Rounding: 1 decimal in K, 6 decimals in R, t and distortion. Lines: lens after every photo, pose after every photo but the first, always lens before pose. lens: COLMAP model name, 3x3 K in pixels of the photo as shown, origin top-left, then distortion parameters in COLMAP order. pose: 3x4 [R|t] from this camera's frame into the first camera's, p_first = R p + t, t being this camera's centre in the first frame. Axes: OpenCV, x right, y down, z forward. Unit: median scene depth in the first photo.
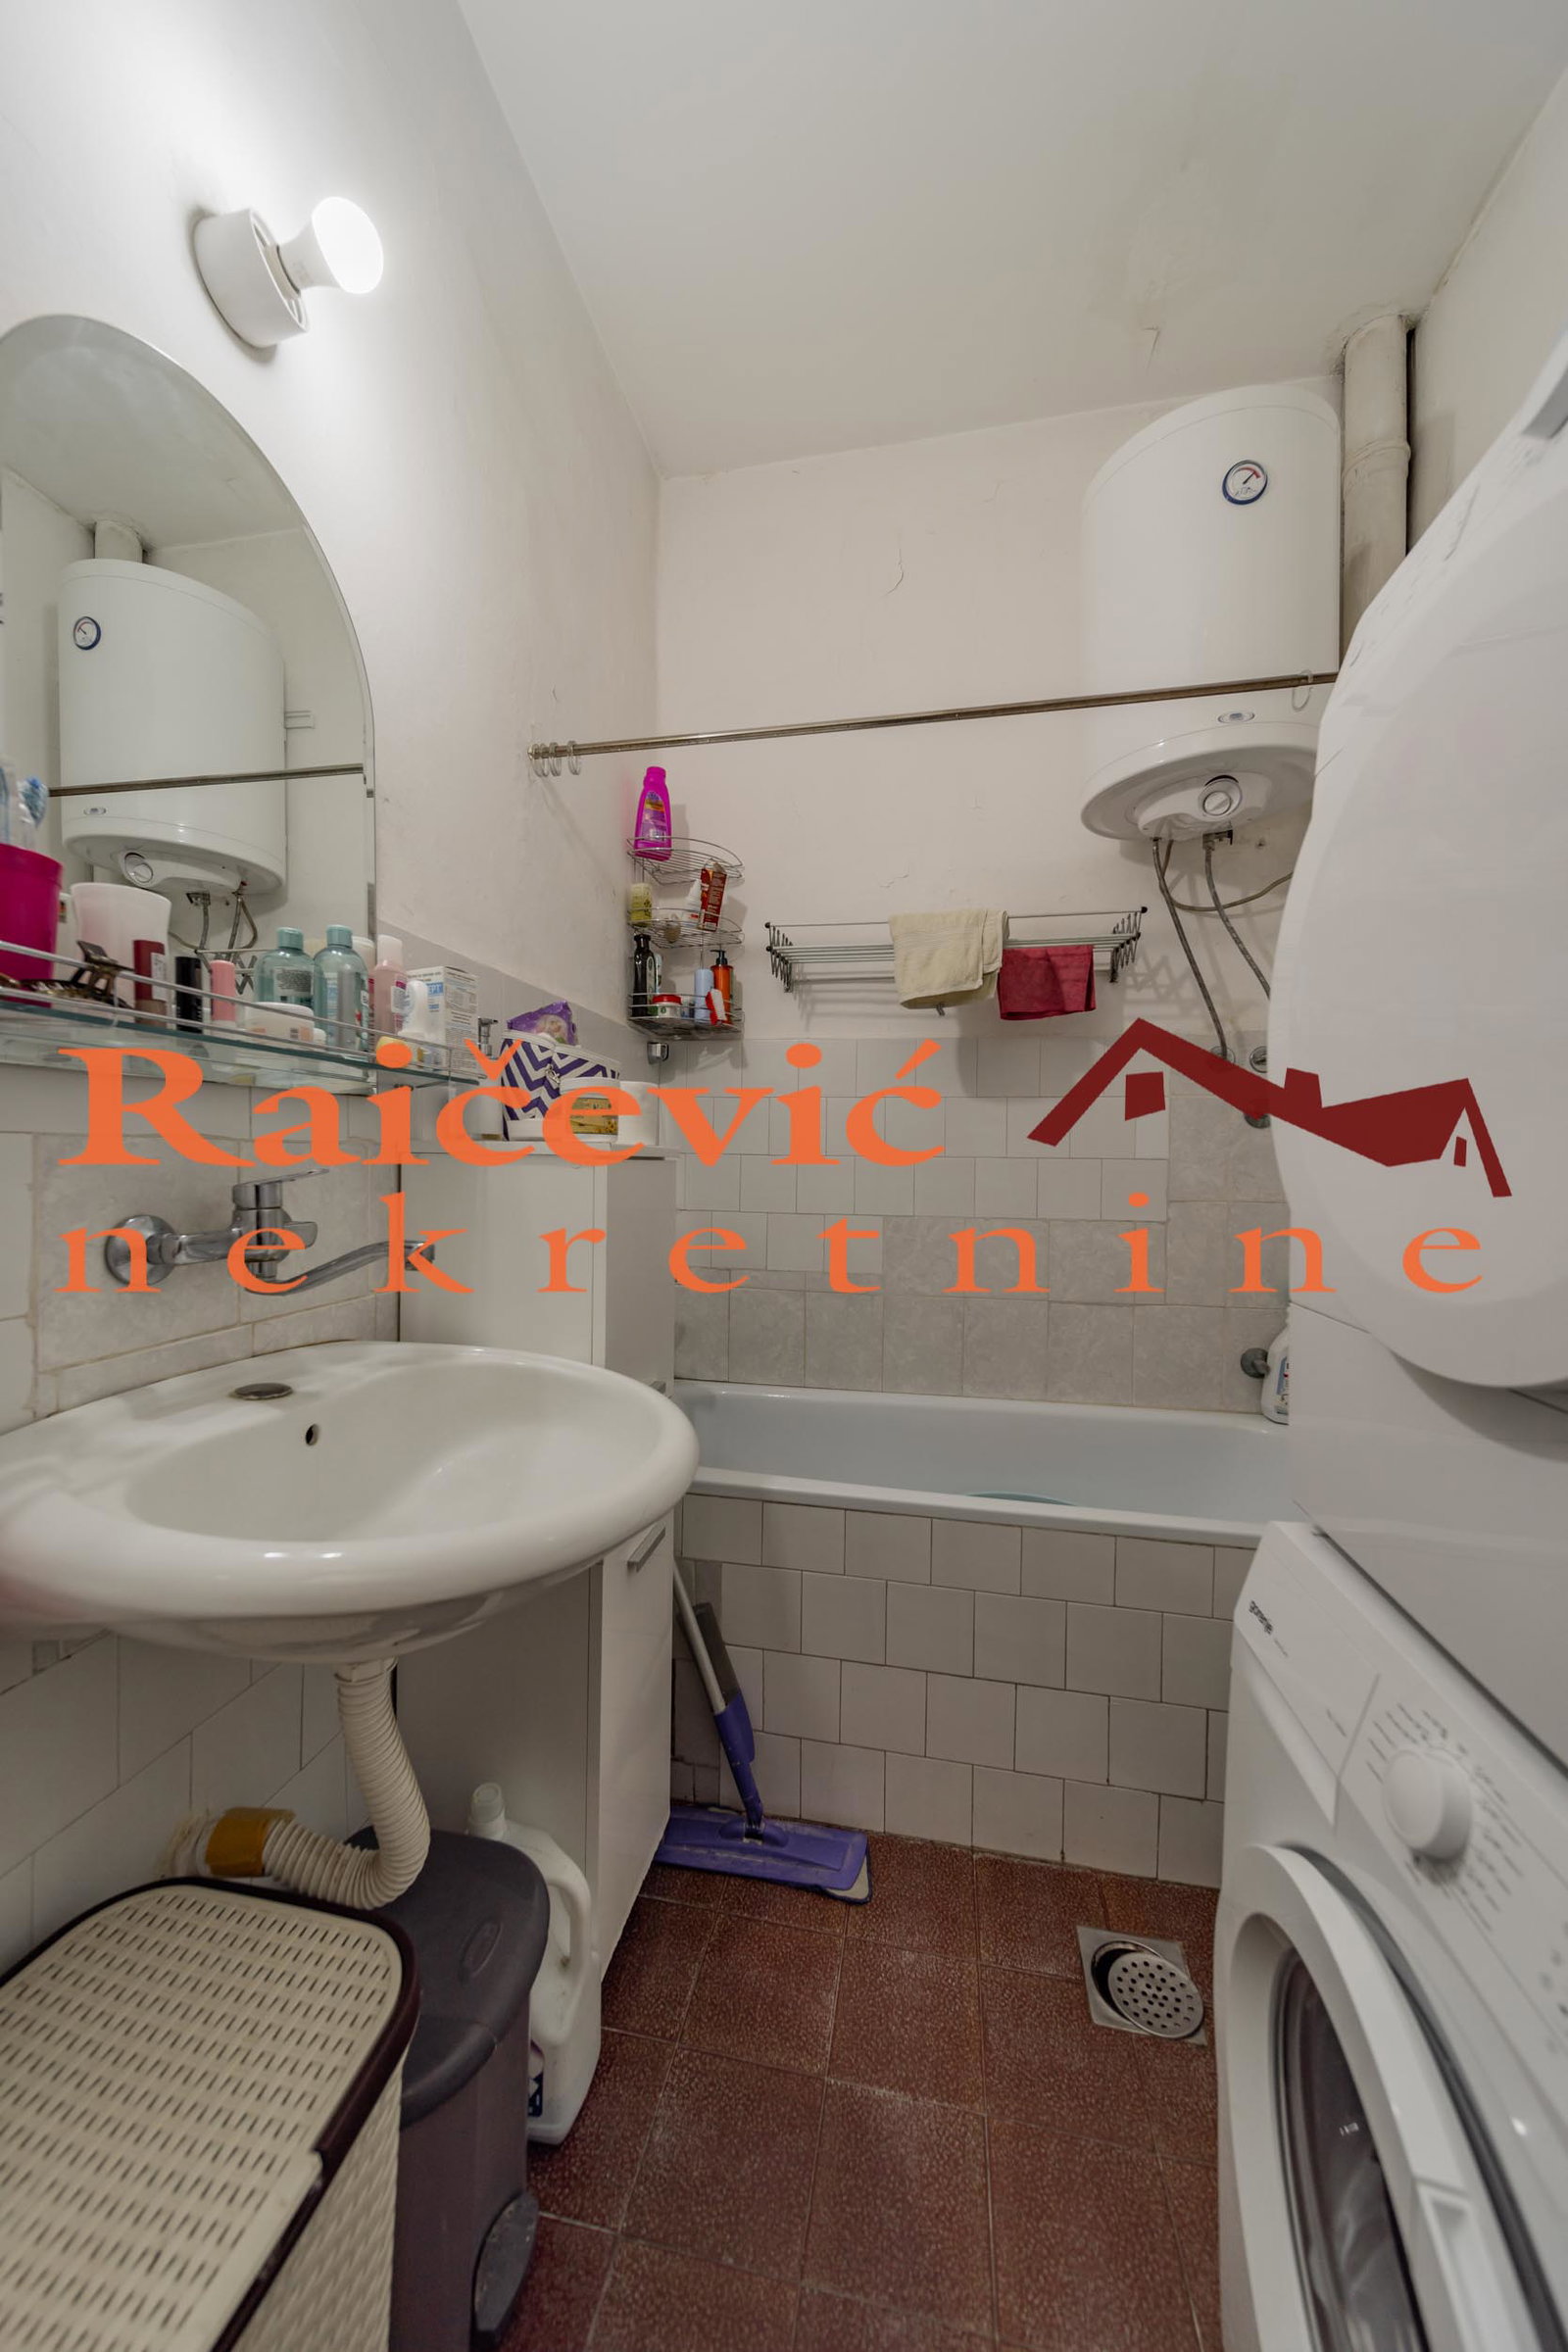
lens RADIAL K [[849.2, 0, 790.0], [0, 849.2, 1164.2], [0, 0, 1]] dist [0.000391, -0.001181]
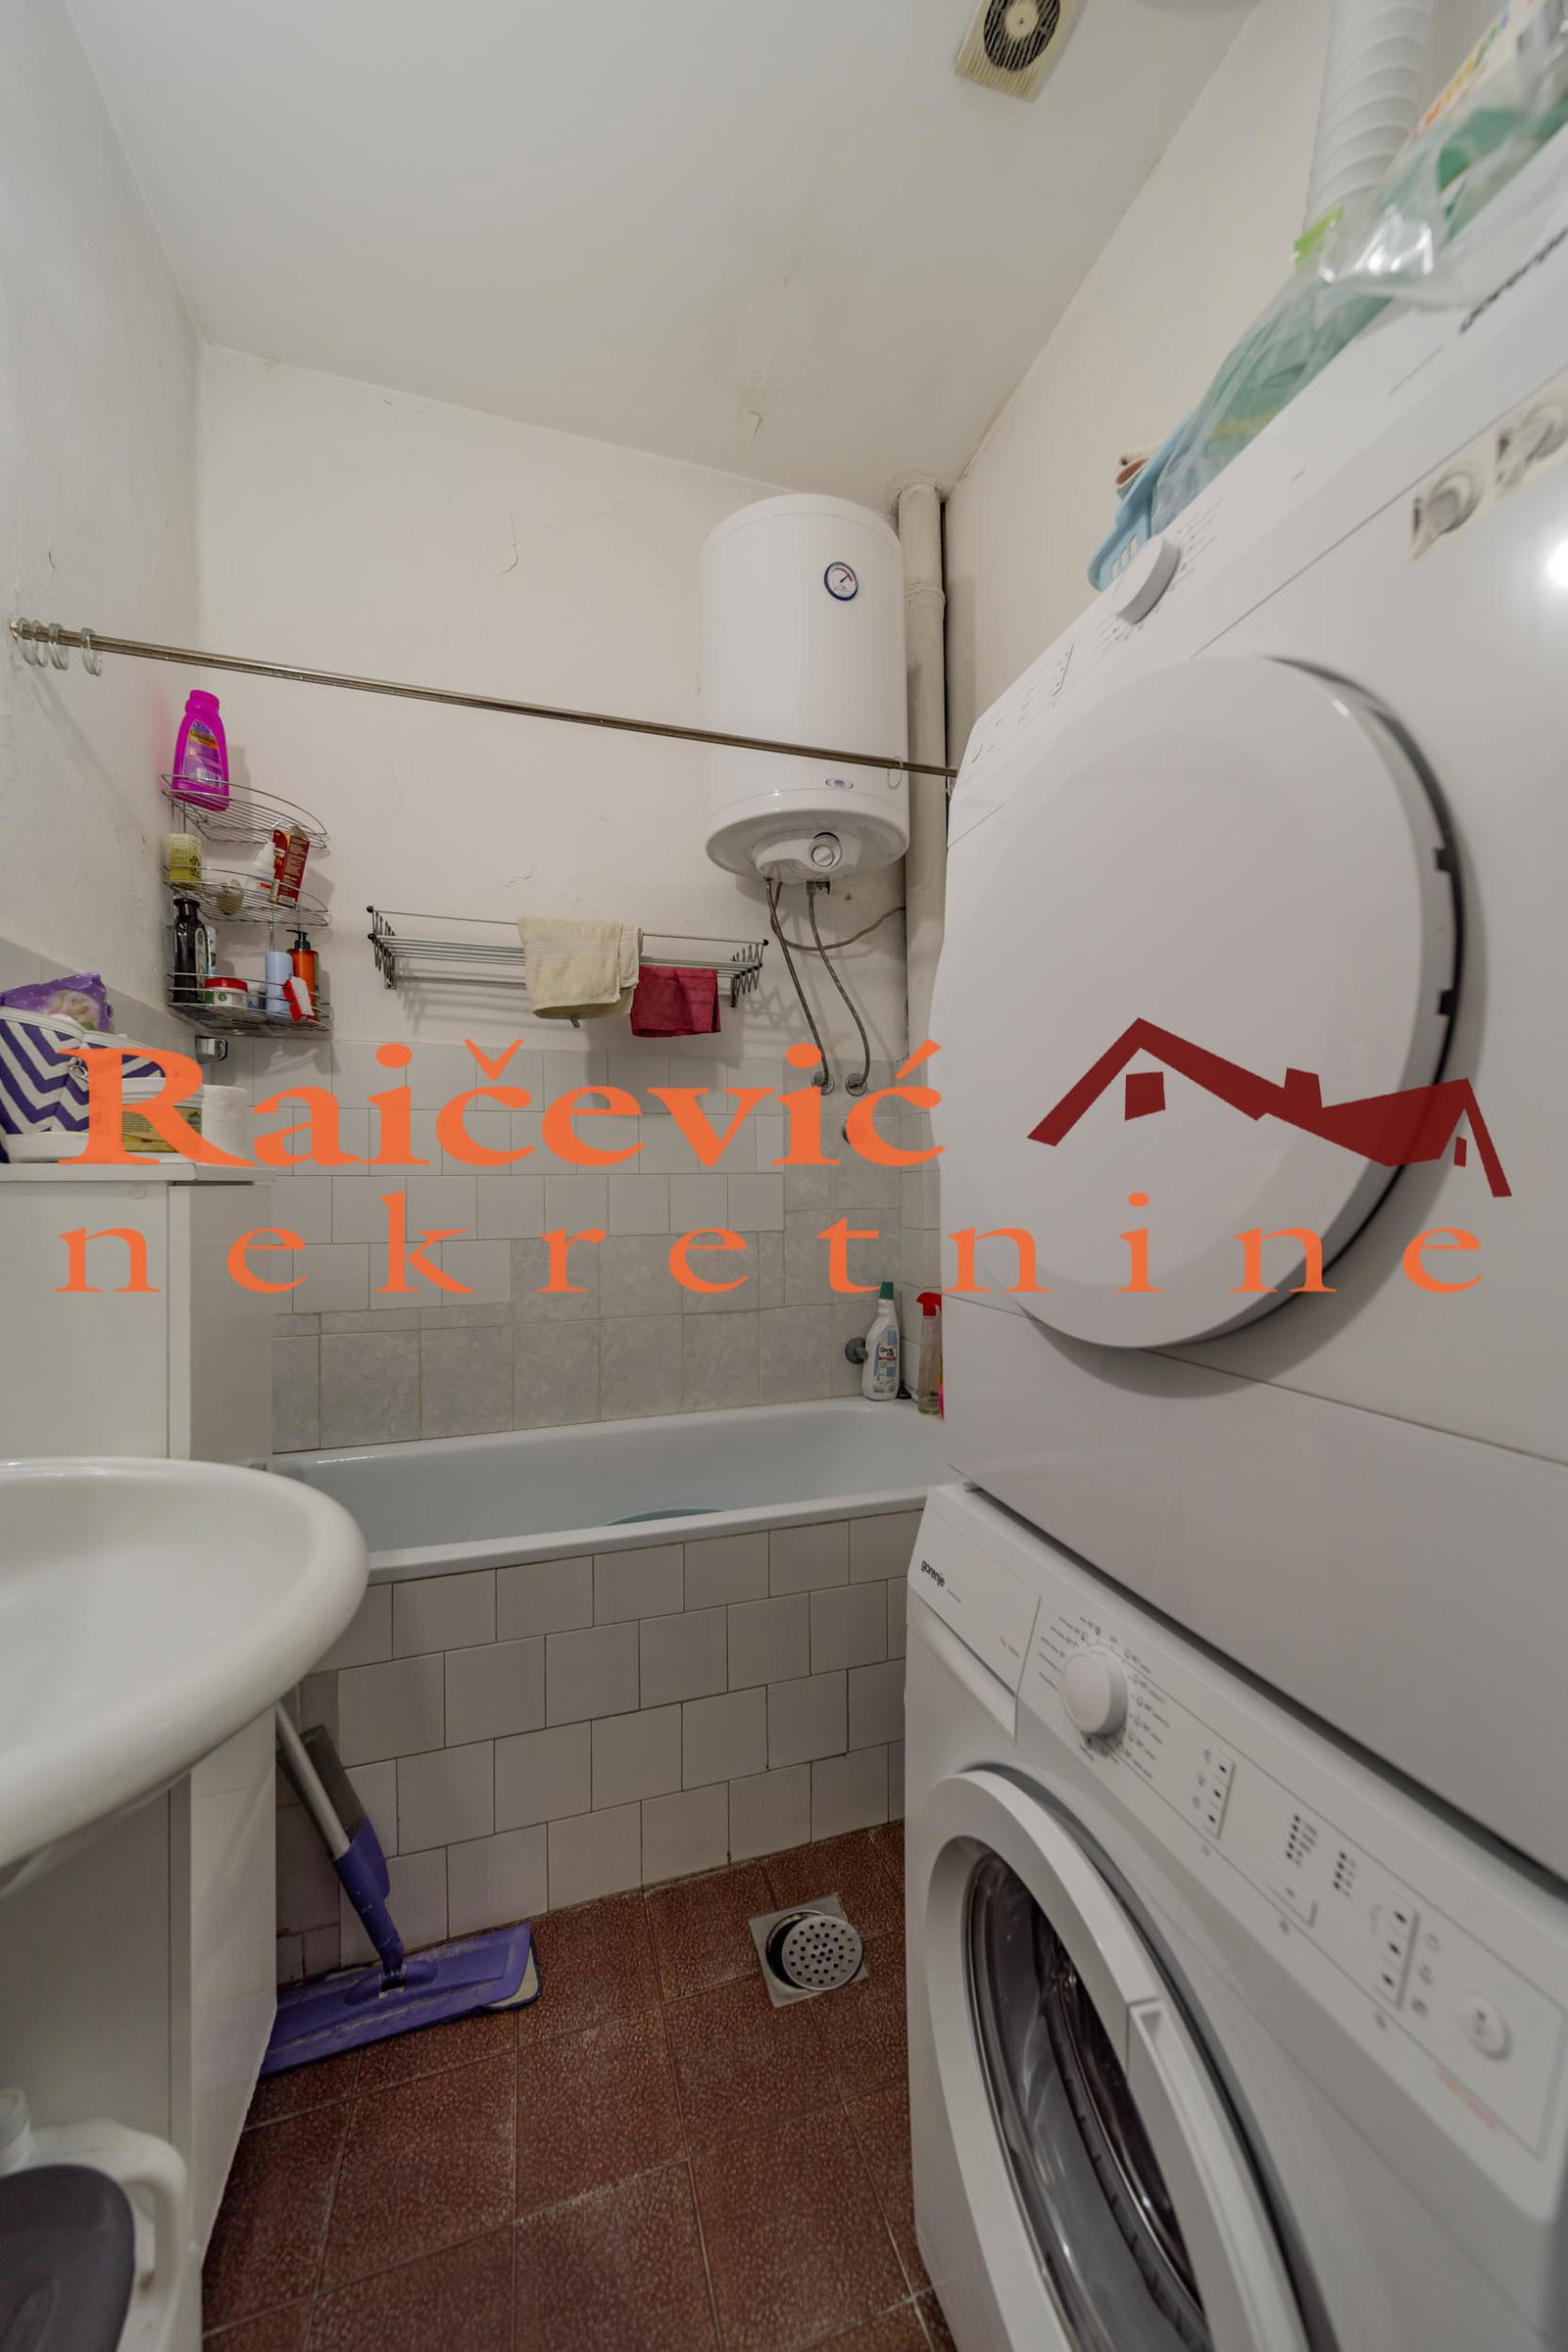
lens RADIAL K [[849.2, 0, 792.6], [0, 849.2, 1165.2], [0, 0, 1]] dist [0.000391, -0.001181]
pose [[0.869277, -0.011701, 0.494187, -0.099274], [0.020036, 0.999732, -0.011572, -0.003575], [-0.493919, 0.019961, 0.869279, 0.053920]]
